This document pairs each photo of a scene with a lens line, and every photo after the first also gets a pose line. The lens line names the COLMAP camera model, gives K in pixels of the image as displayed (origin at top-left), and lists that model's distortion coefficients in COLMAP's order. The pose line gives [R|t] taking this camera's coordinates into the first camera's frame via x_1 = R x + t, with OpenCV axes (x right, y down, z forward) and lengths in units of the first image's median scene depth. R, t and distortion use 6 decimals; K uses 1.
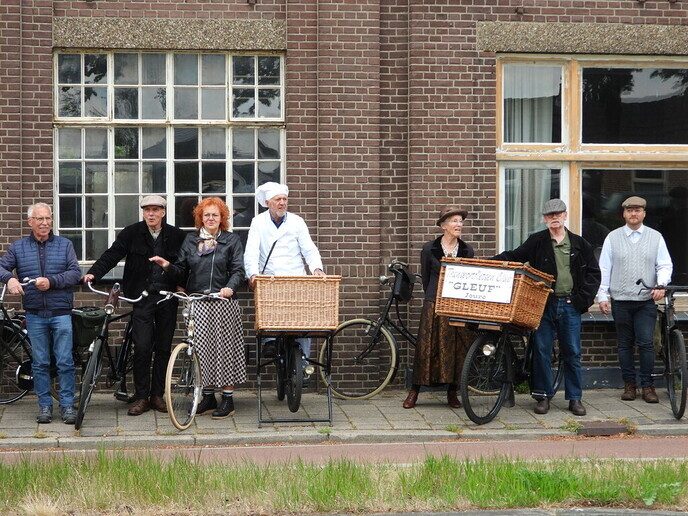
lens RADIAL K [[2026.1, 0, 344.0], [0, 2026.1, 258.0], [0, 0, 1]] dist [0.011198, 0.073270]
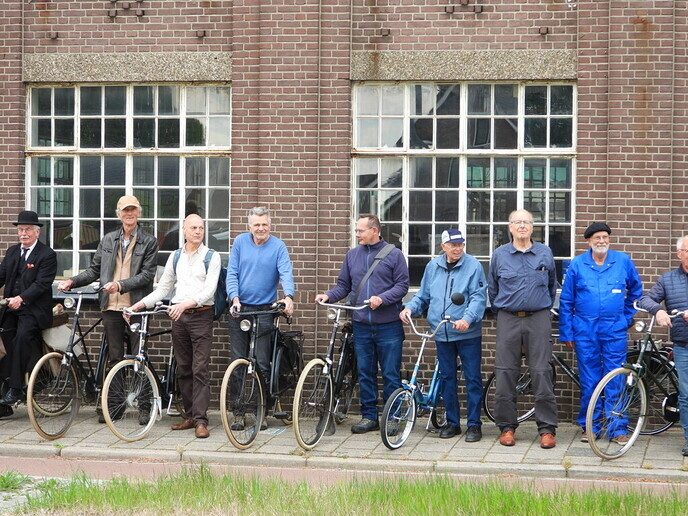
lens RADIAL K [[2026.1, 0, 344.0], [0, 2026.1, 258.0], [0, 0, 1]] dist [0.011198, 0.073270]
pose [[0.938825, 0.011440, -0.344205, 0.196069], [-0.016992, 0.999770, -0.013117, 0.000398], [0.343975, 0.018163, 0.938803, 0.023714]]
